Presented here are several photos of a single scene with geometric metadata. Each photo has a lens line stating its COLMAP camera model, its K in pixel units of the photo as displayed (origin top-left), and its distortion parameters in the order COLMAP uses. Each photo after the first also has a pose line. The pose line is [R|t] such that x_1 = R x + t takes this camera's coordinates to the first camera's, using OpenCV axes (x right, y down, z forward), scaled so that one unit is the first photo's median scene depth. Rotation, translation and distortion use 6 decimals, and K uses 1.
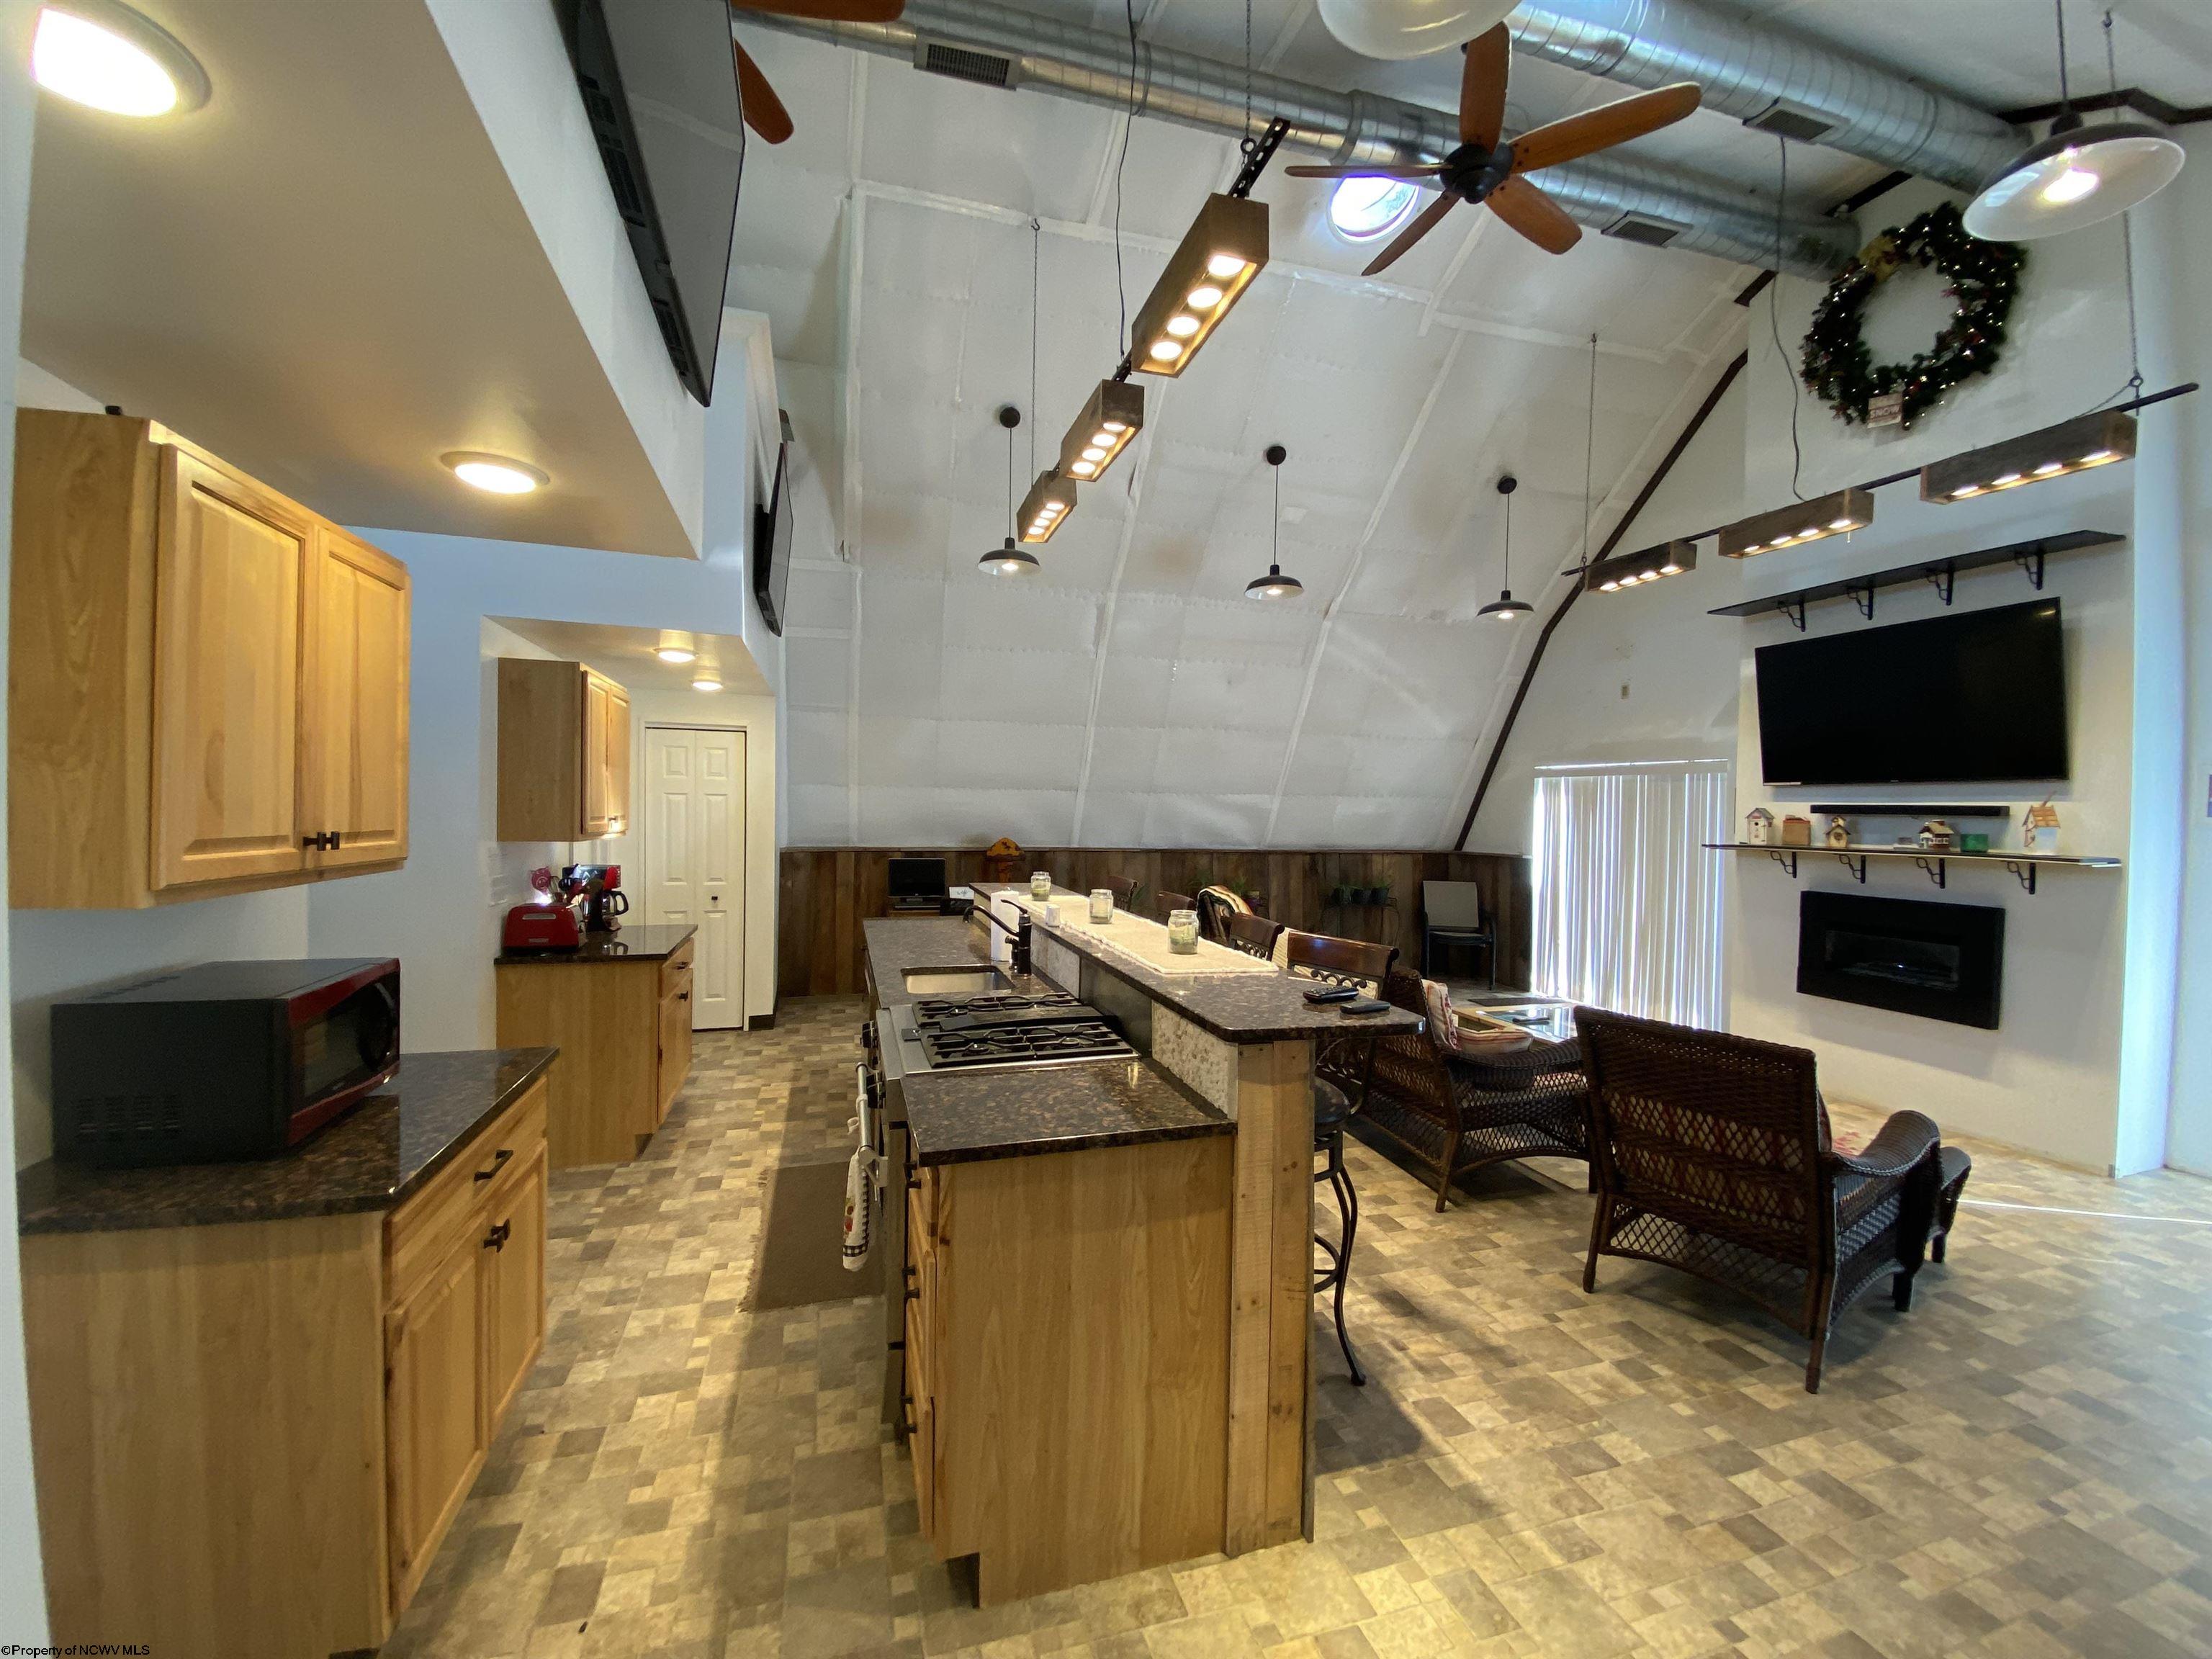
lens RADIAL K [[900.4, 0, 1094.6], [0, 900.4, 823.6], [0, 0, 1]] dist [-0.002953, -0.005940]
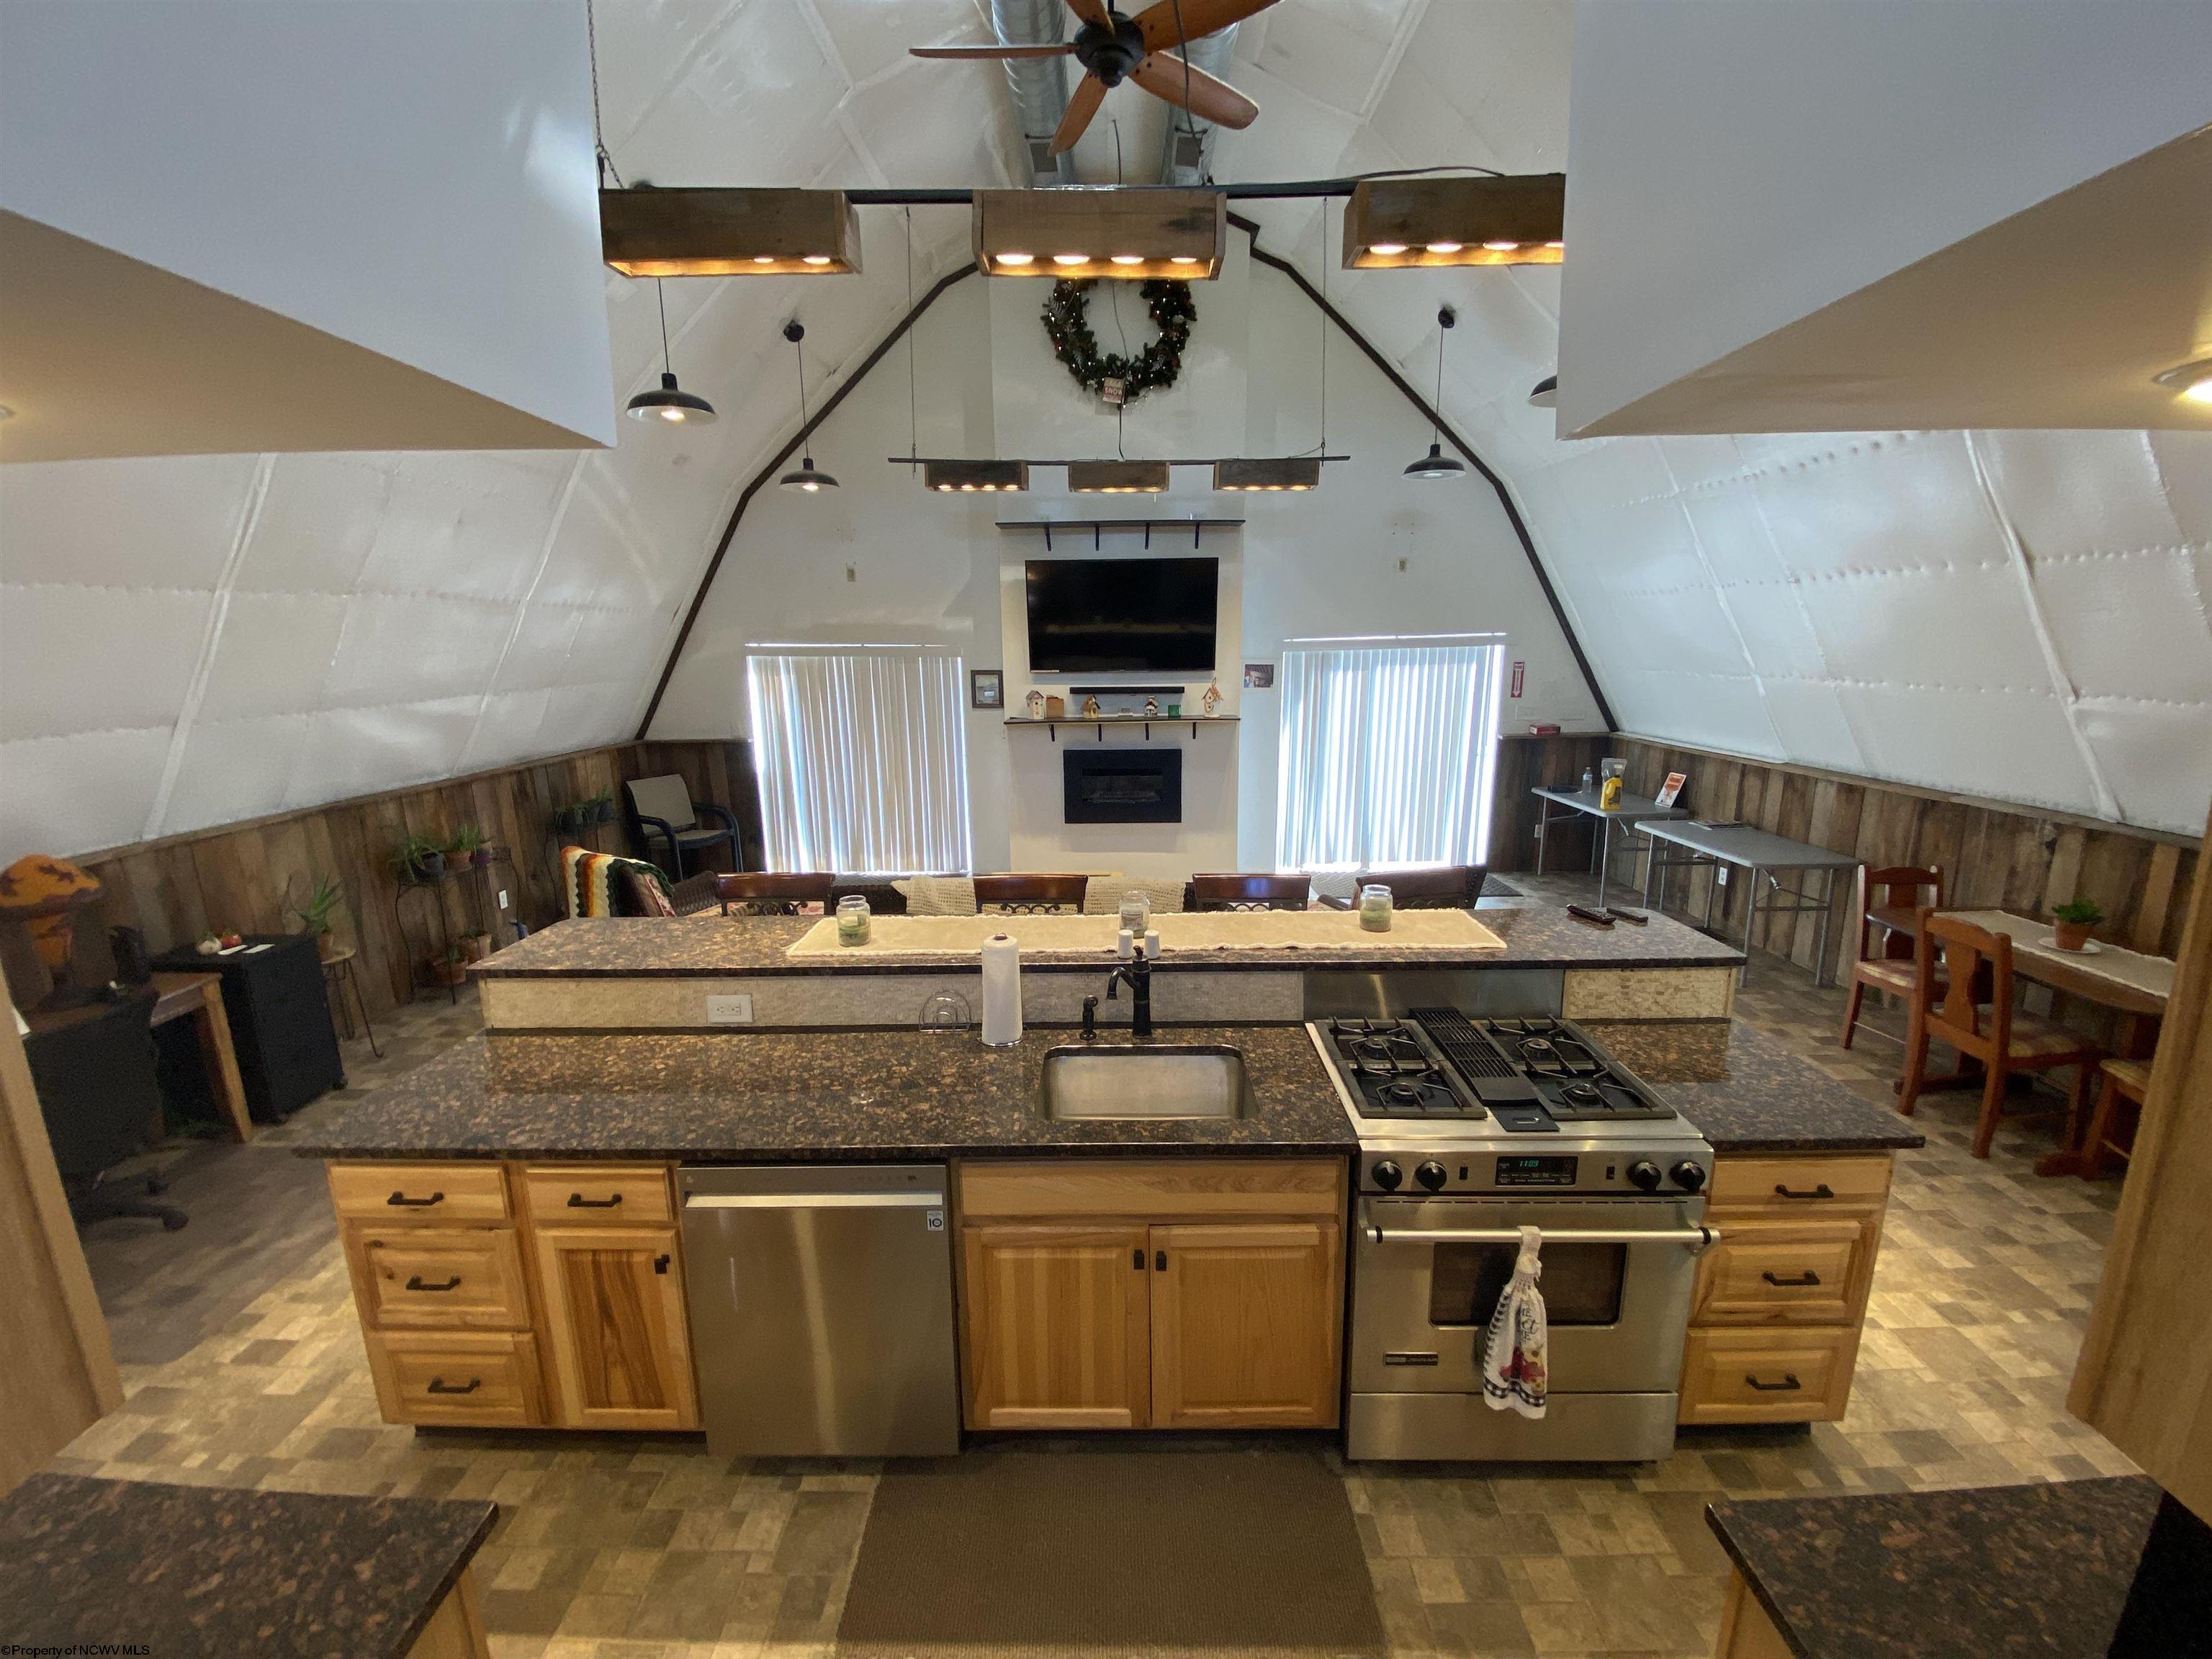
lens RADIAL K [[900.4, 0, 1118.5], [0, 900.4, 842.2], [0, 0, 1]] dist [-0.002953, -0.005940]
pose [[0.283303, -0.227198, 0.931730, -0.553576], [0.028345, 0.973092, 0.228666, -0.113566], [-0.958611, -0.038371, 0.282120, 0.608082]]
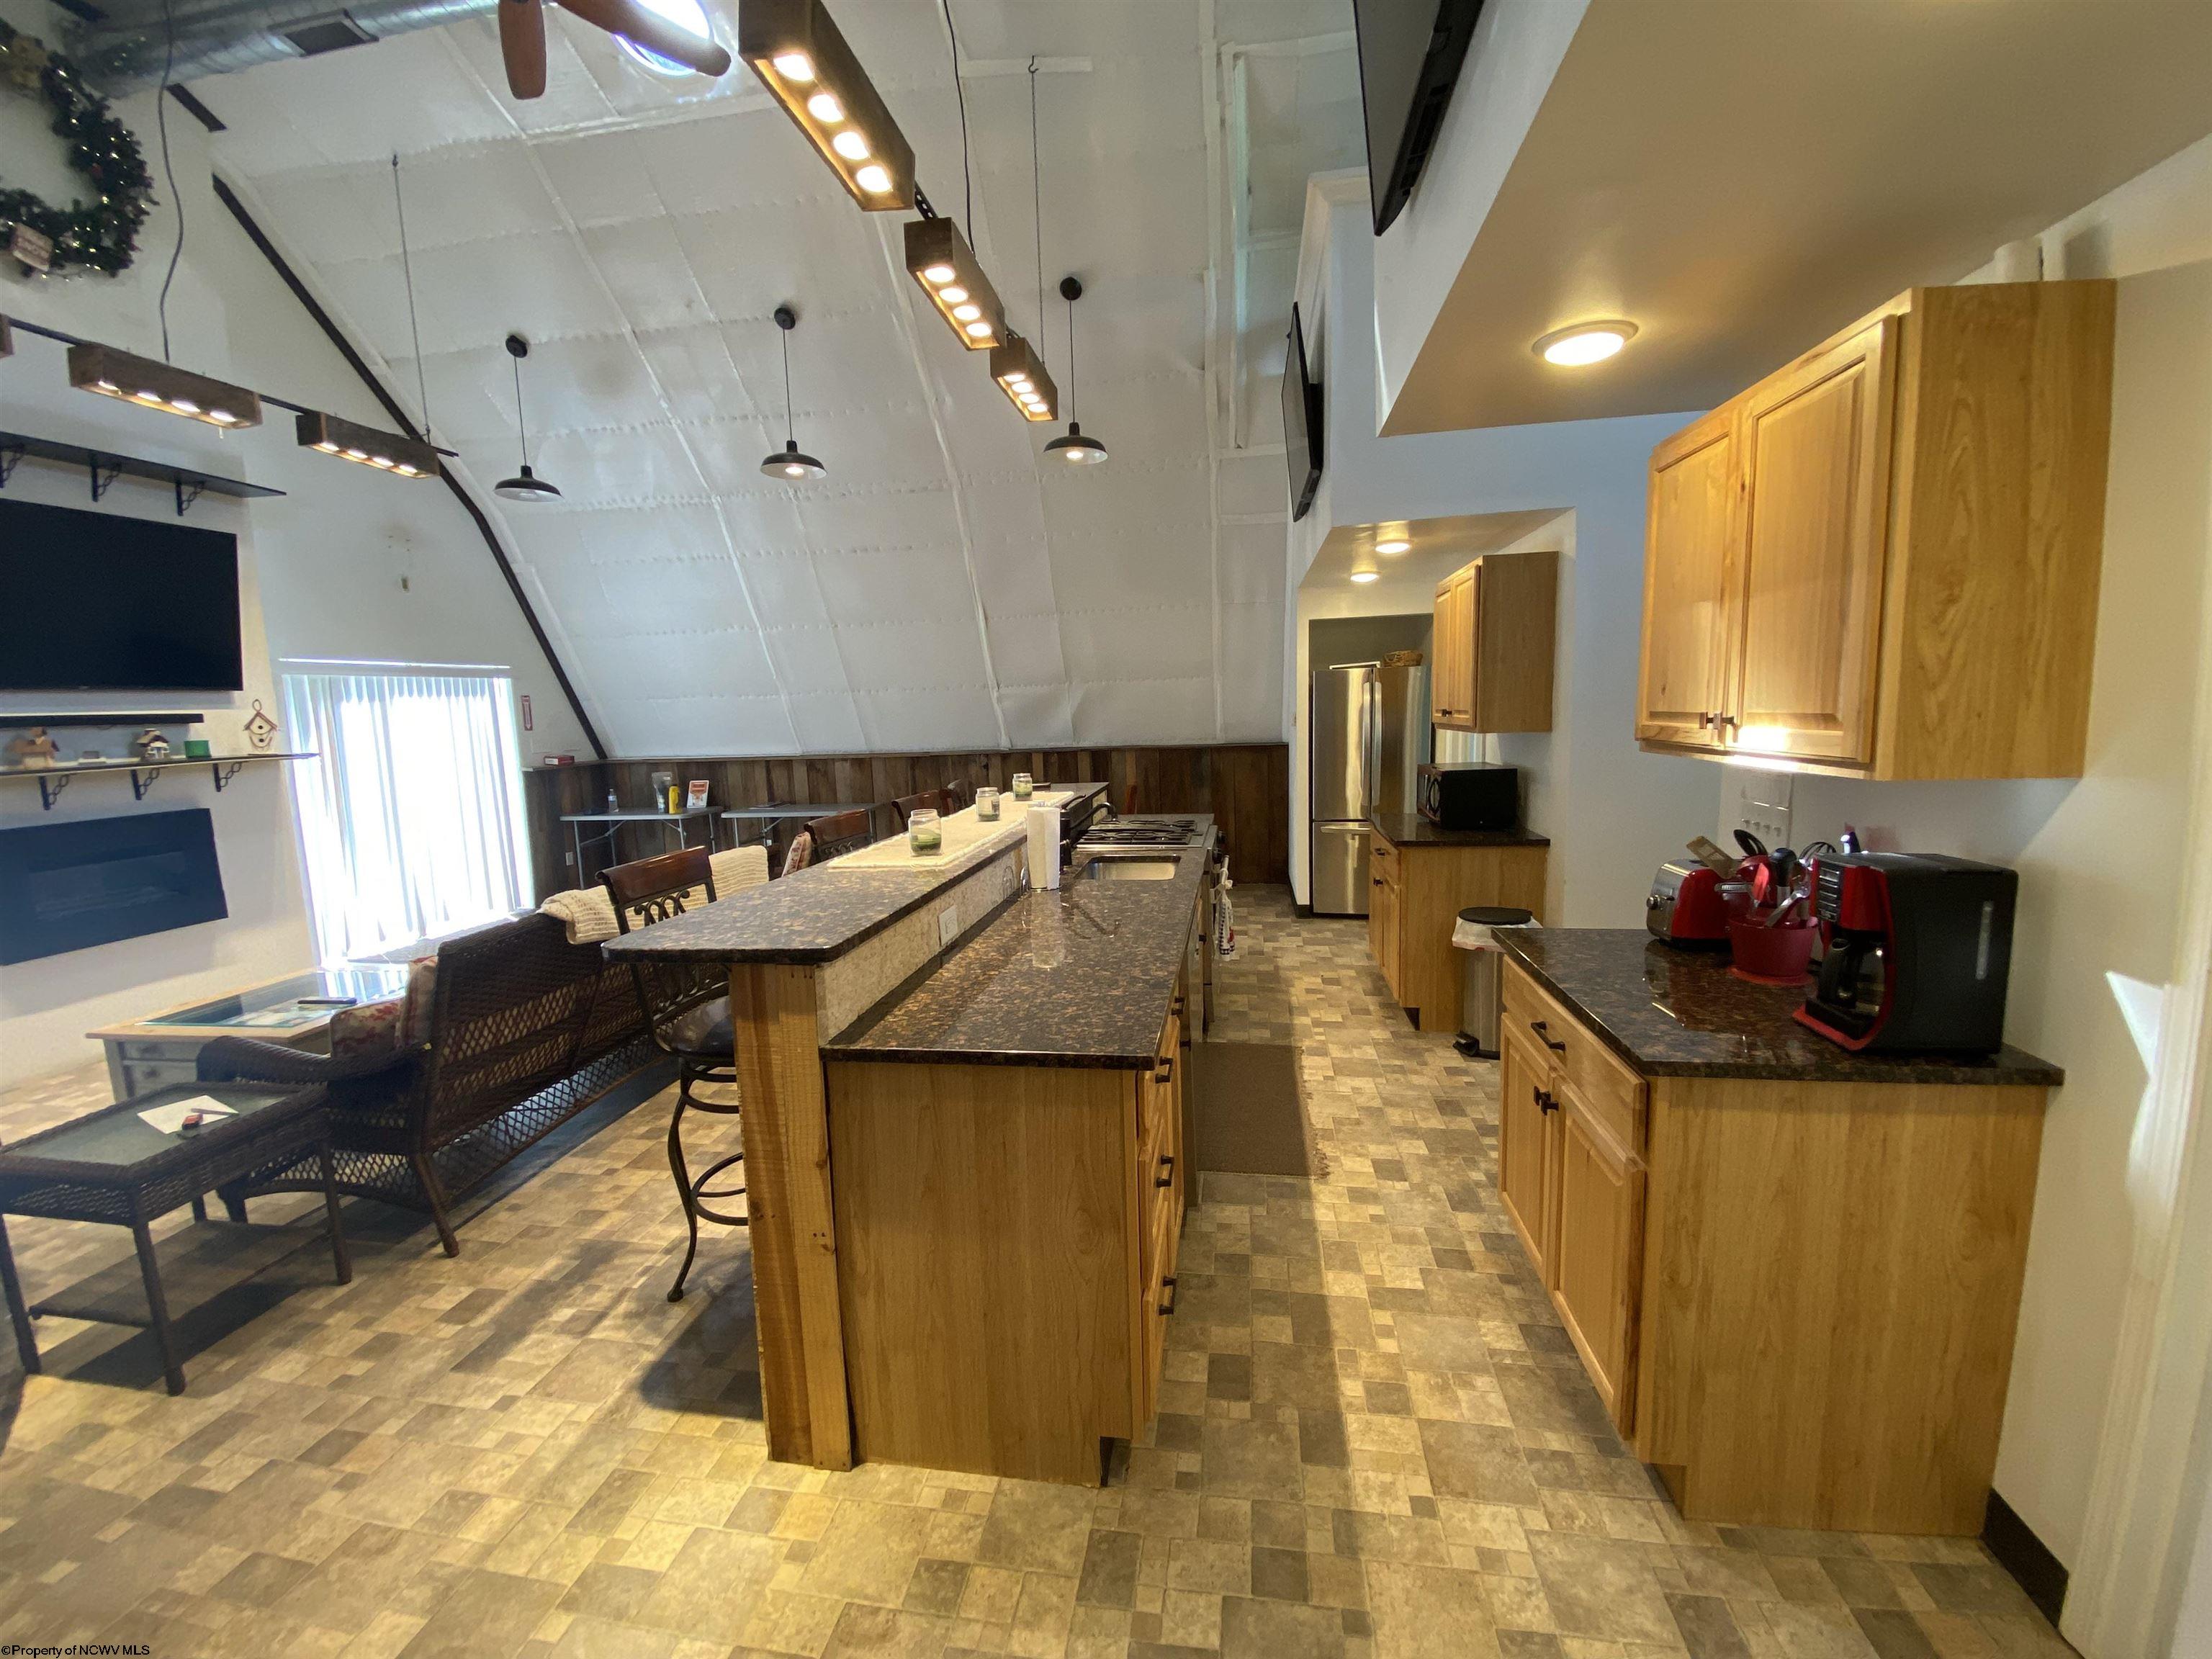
lens RADIAL K [[900.4, 0, 1095.0], [0, 900.4, 835.3], [0, 0, 1]] dist [-0.002953, -0.005940]
pose [[-0.902756, -0.049938, 0.427244, -0.420317], [0.018727, 0.987734, 0.155020, -0.020794], [-0.429744, 0.147946, -0.890748, 1.441939]]
